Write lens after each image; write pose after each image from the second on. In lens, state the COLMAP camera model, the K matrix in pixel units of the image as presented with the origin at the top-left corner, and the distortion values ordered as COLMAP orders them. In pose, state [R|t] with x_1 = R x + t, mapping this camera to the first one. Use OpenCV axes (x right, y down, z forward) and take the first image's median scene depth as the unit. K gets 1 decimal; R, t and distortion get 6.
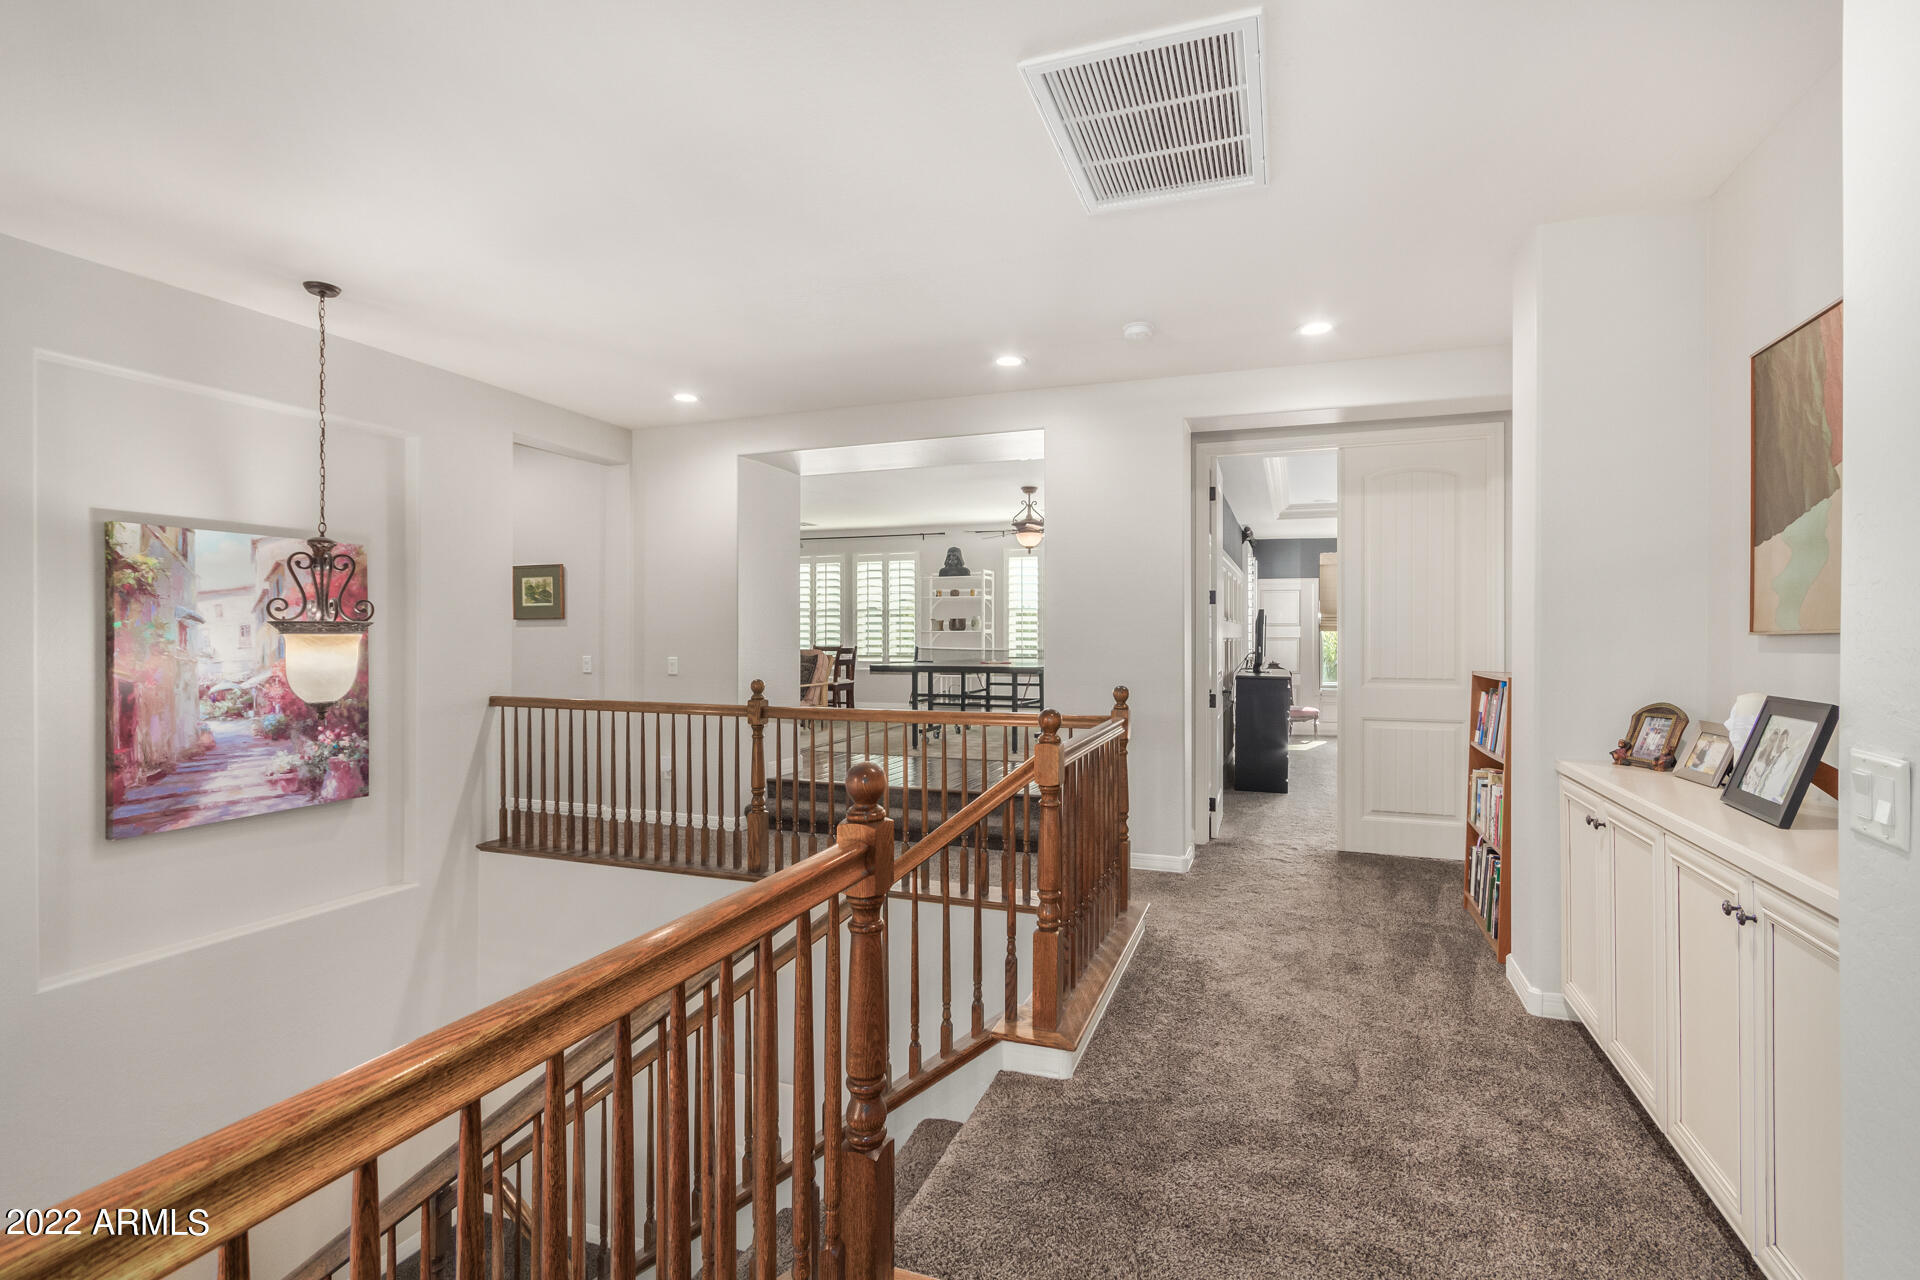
lens RADIAL K [[896.2, 0, 967.2], [0, 896.2, 634.1], [0, 0, 1]] dist [0.002385, 0.000443]
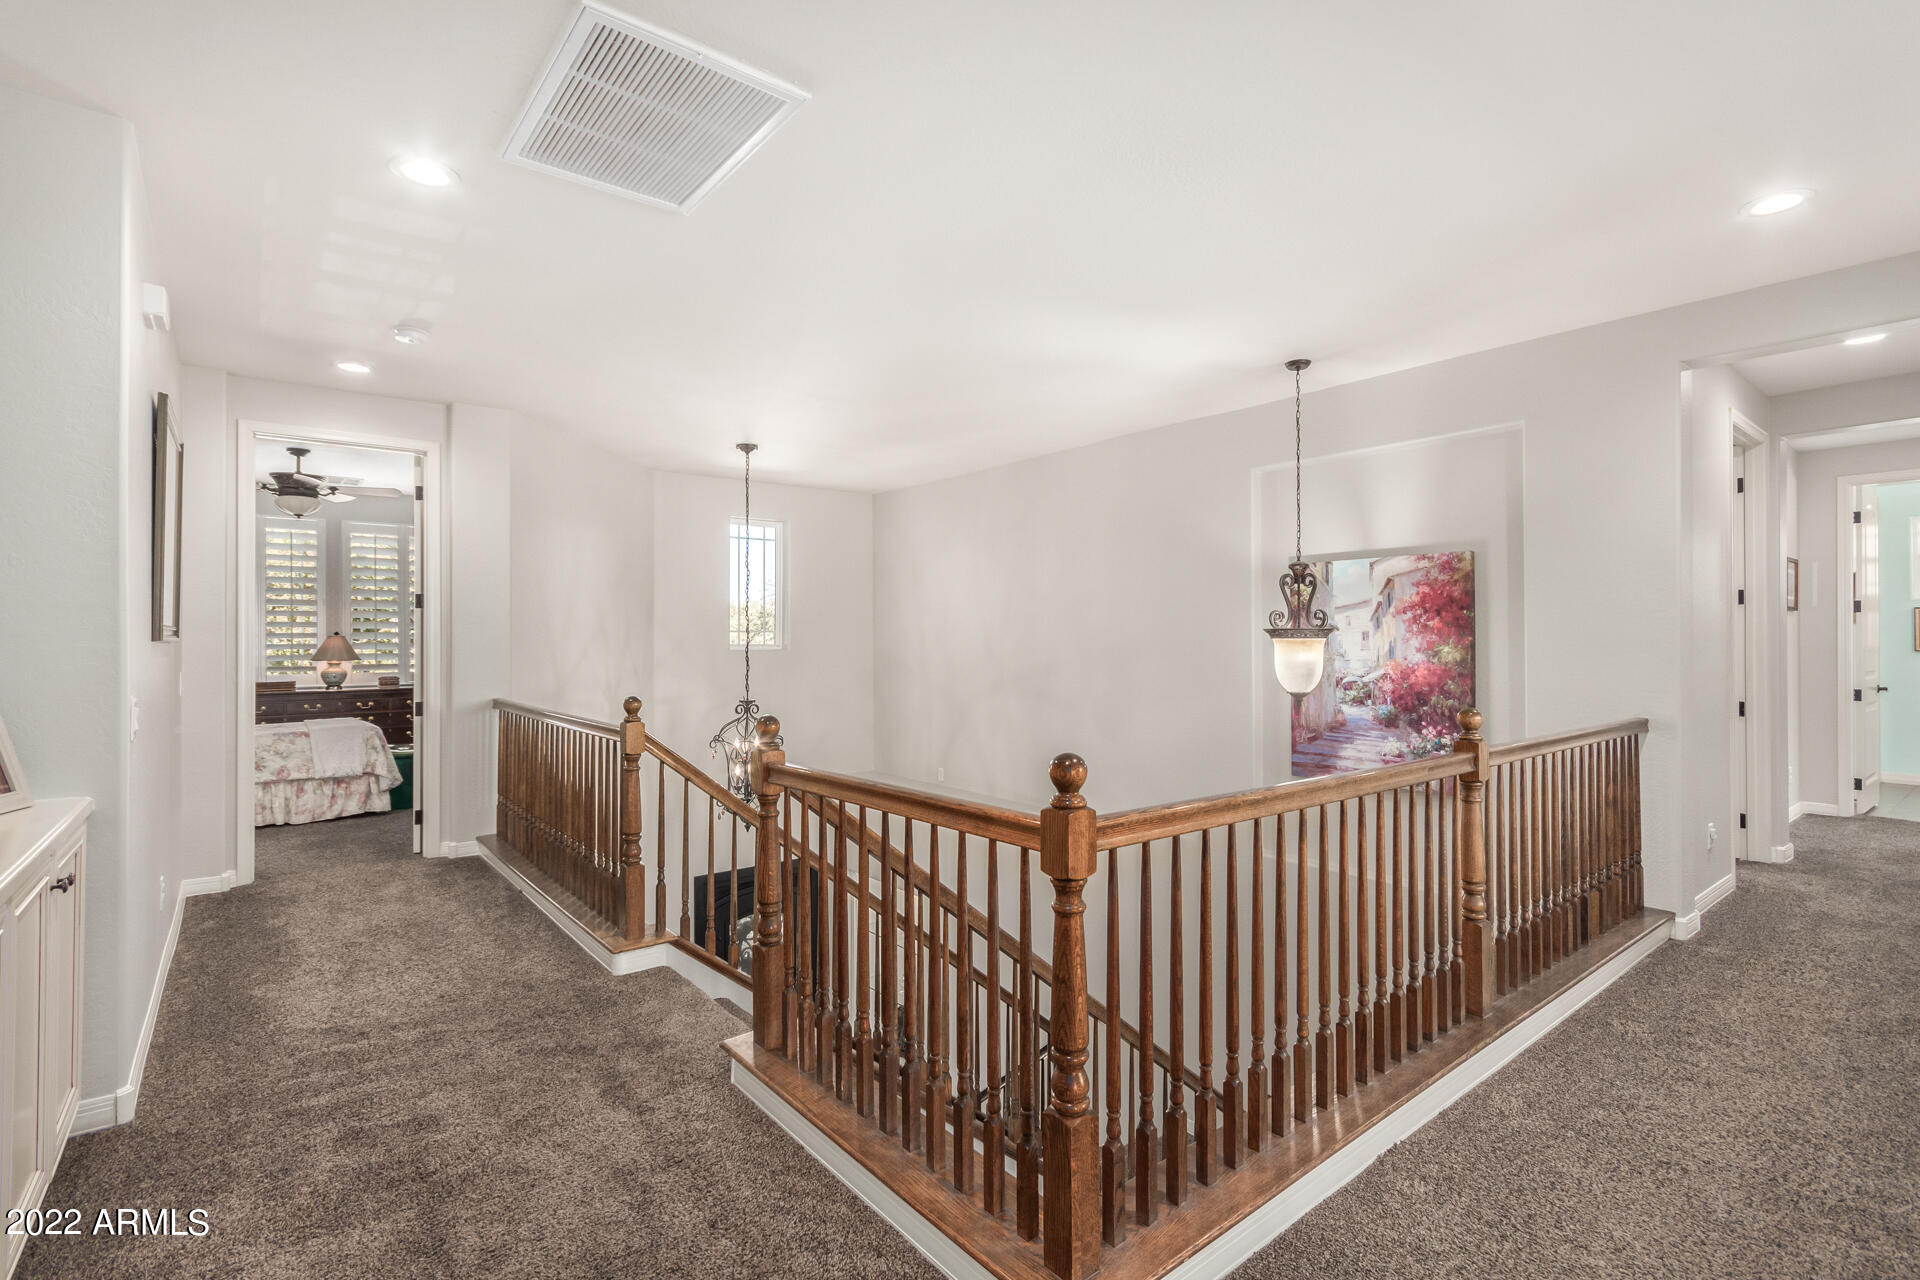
lens RADIAL K [[896.2, 0, 965.4], [0, 896.2, 639.3], [0, 0, 1]] dist [0.002385, 0.000443]
pose [[-0.518887, -0.003859, -0.854834, 0.610962], [0.000244, 0.999989, -0.004663, 0.007448], [0.854843, -0.002628, -0.518880, 1.285917]]
